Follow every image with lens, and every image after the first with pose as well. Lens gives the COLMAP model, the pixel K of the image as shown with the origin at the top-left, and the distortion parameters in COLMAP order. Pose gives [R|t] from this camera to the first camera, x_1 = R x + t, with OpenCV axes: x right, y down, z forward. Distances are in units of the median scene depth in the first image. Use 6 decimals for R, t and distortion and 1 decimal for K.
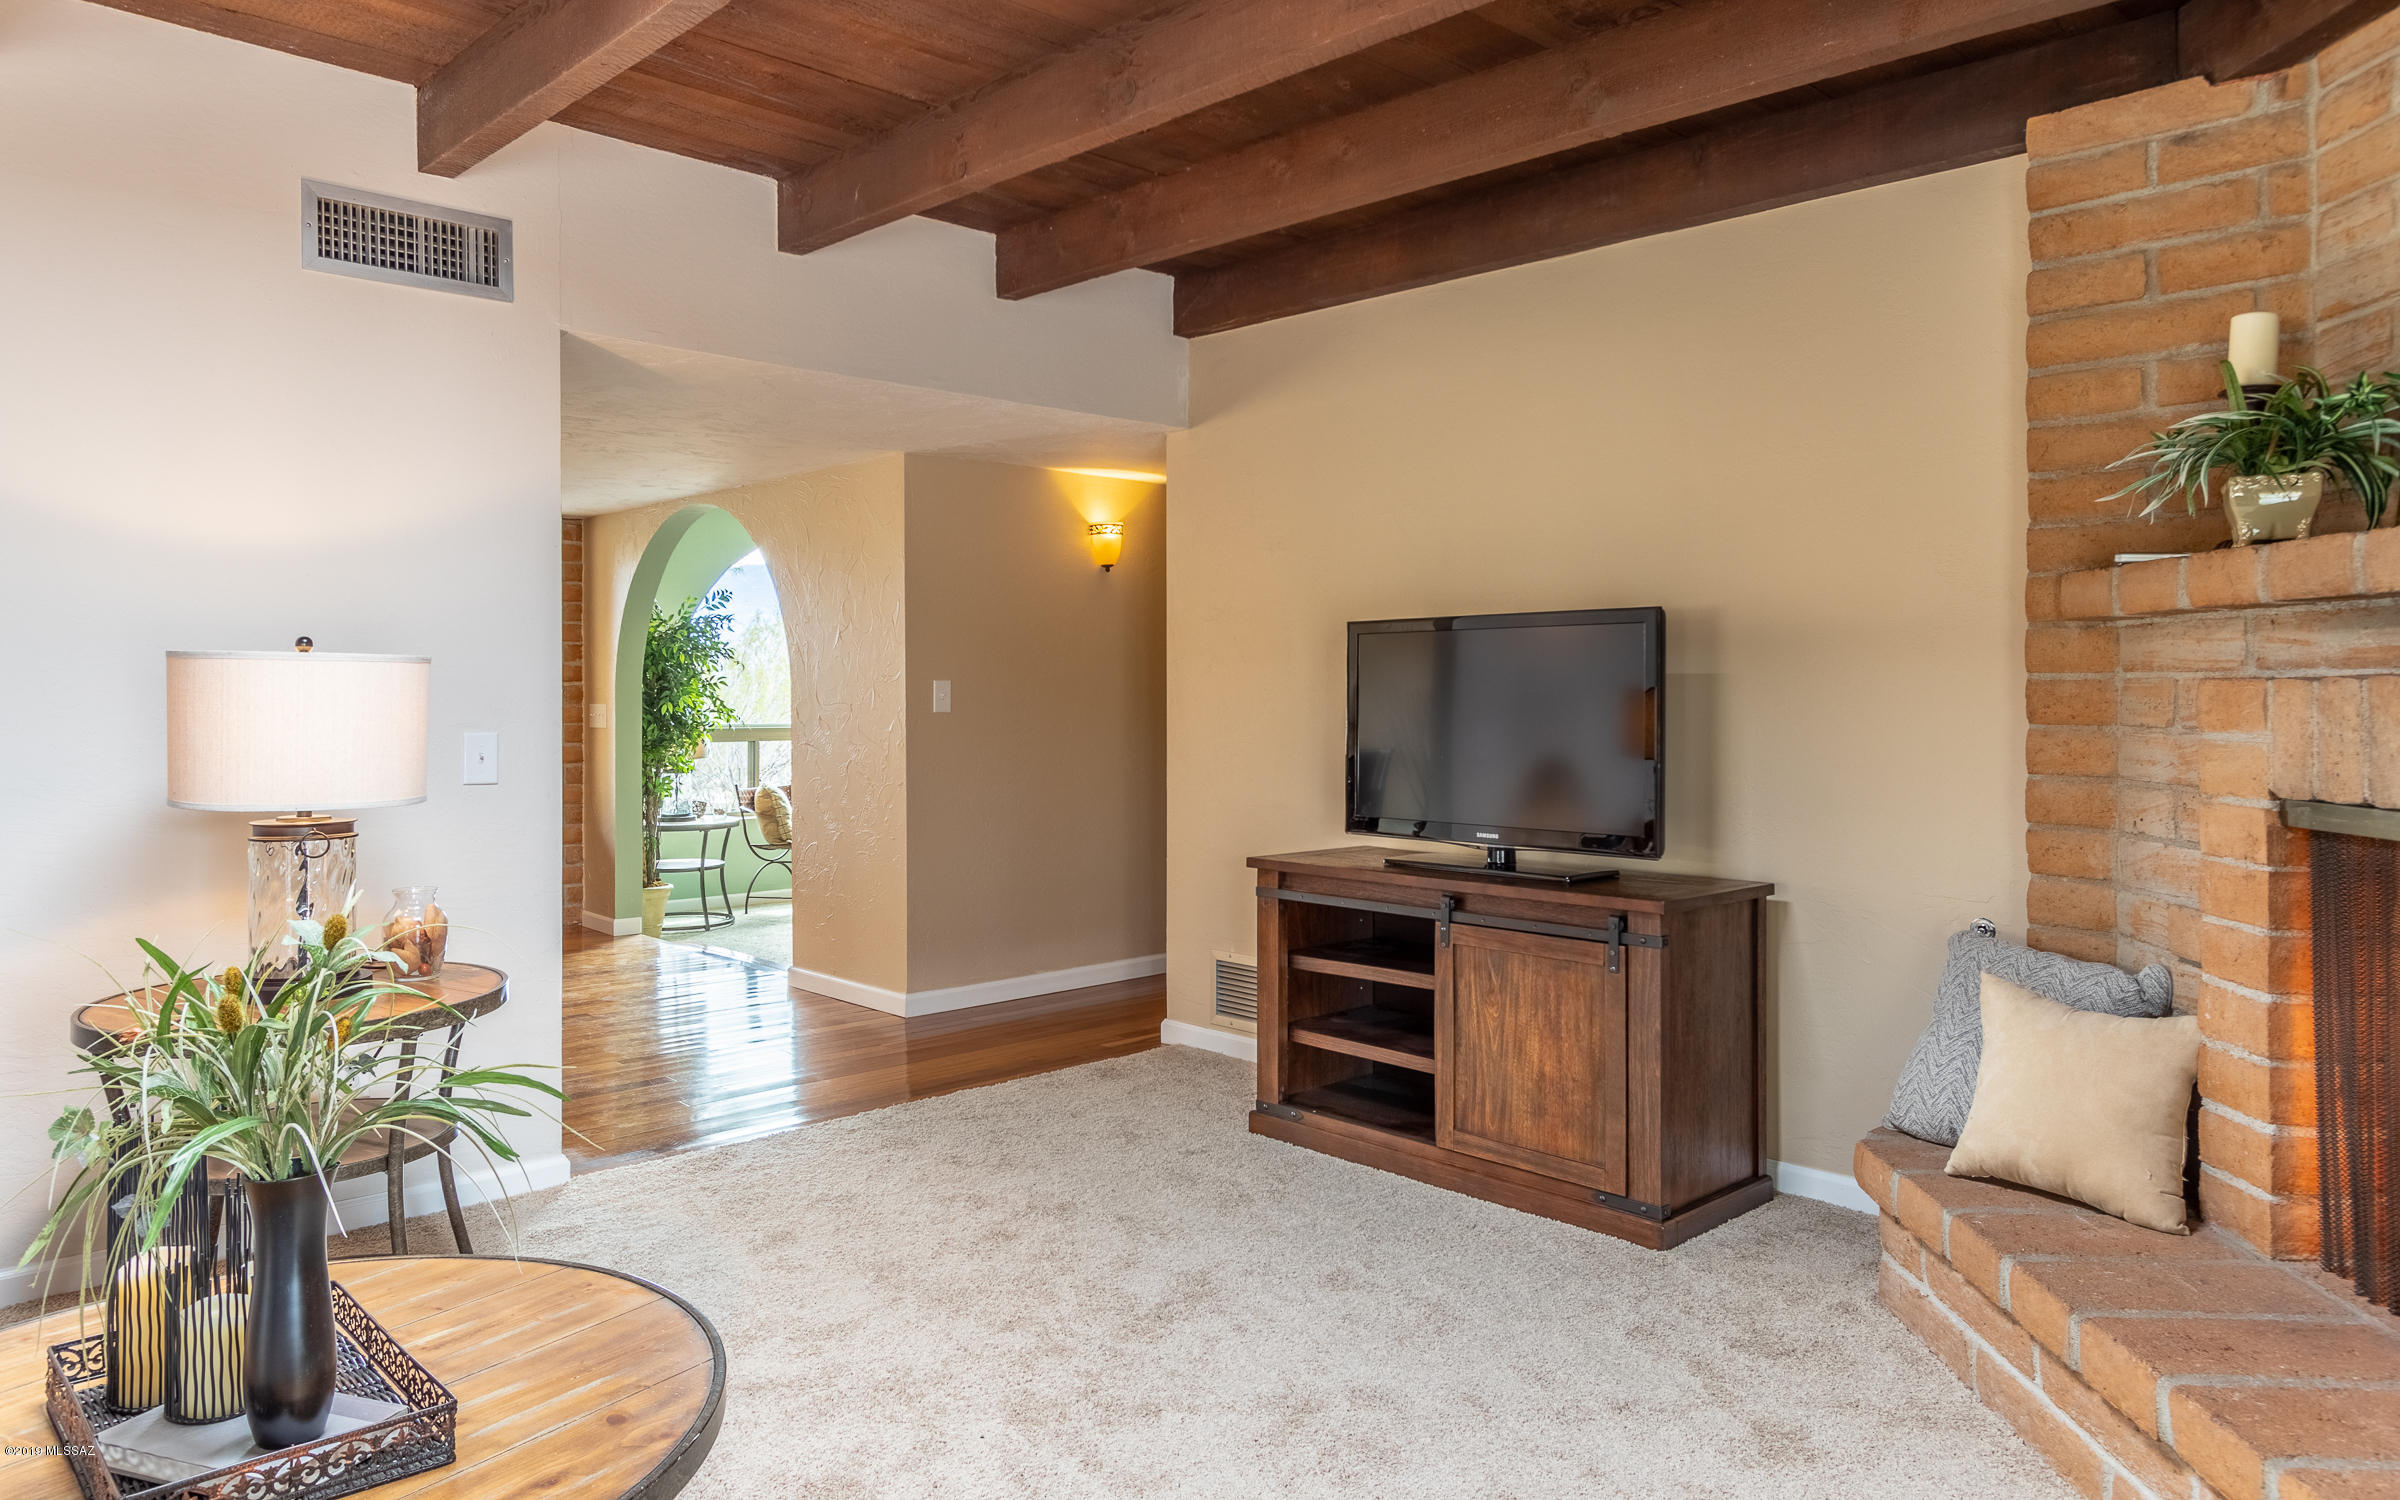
lens RADIAL K [[1589.5, 0, 1197.9], [0, 1589.5, 682.2], [0, 0, 1]] dist [0.000658, -0.003703]
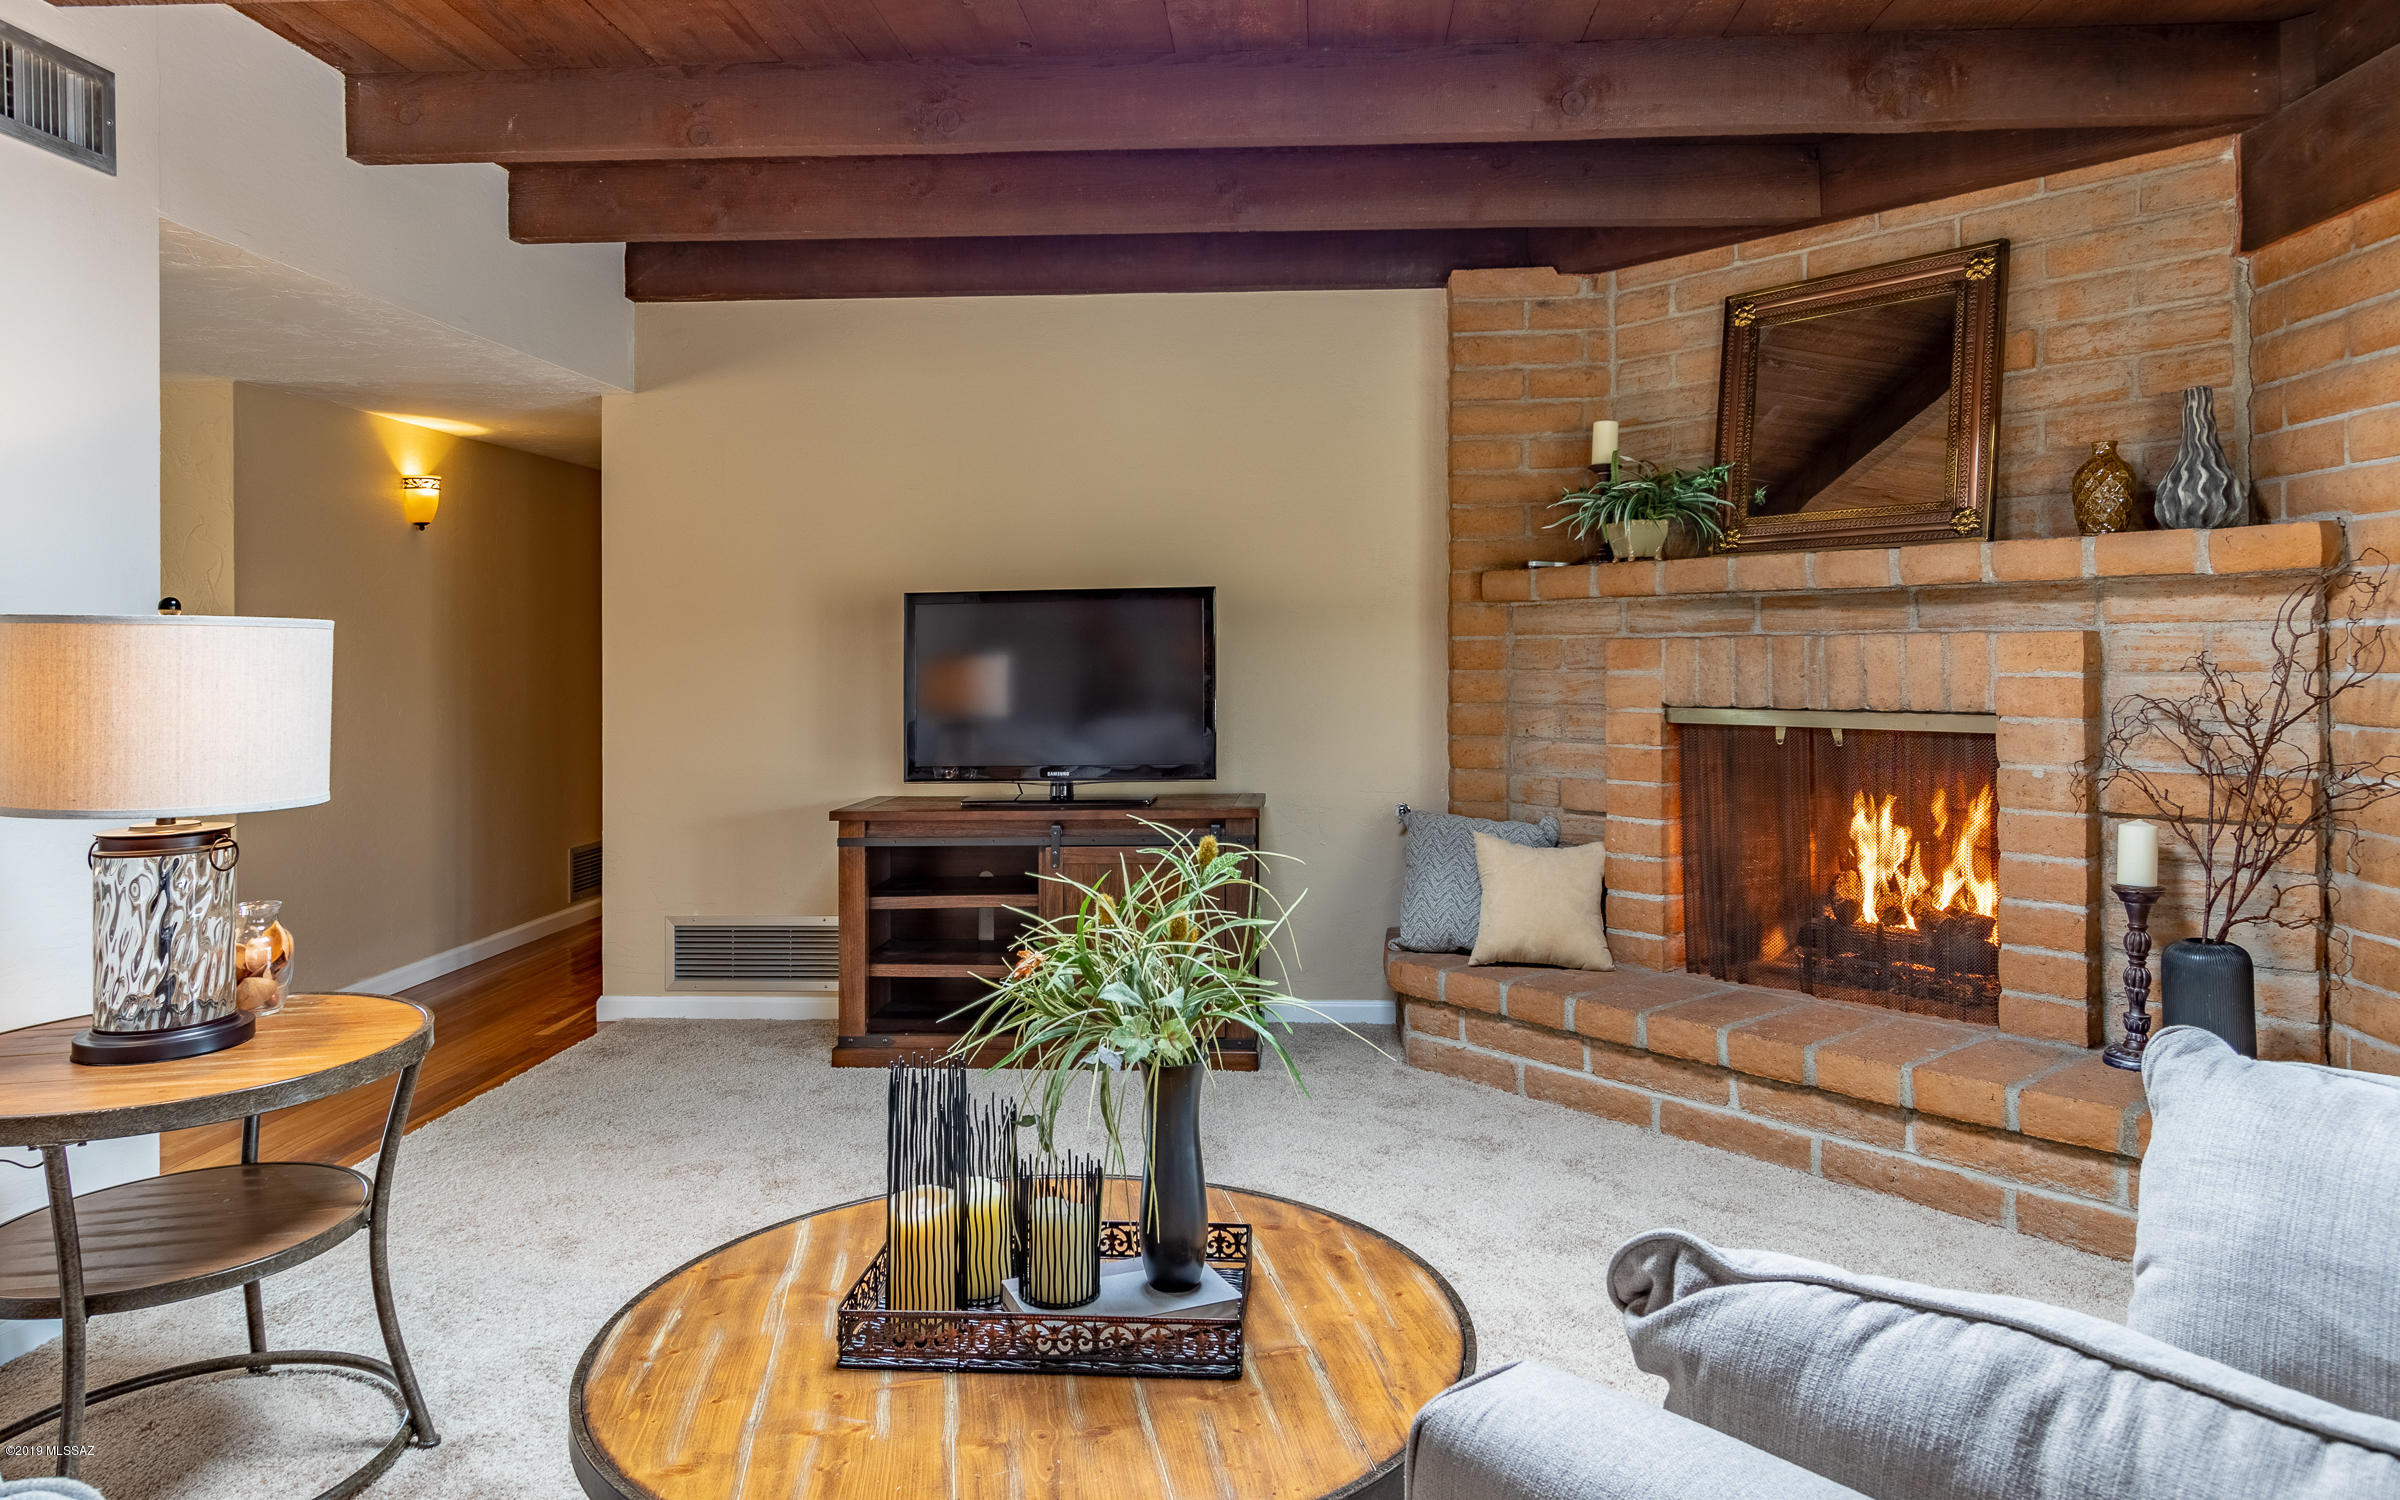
lens RADIAL K [[1576.3, 0, 1202.1], [0, 1576.3, 646.6], [0, 0, 1]] dist [0.000956, -0.002604]
pose [[0.728679, -0.007939, 0.684809, -0.741325], [0.009204, 0.999956, 0.001798, -0.000645], [-0.684794, 0.004993, 0.728720, 0.075797]]
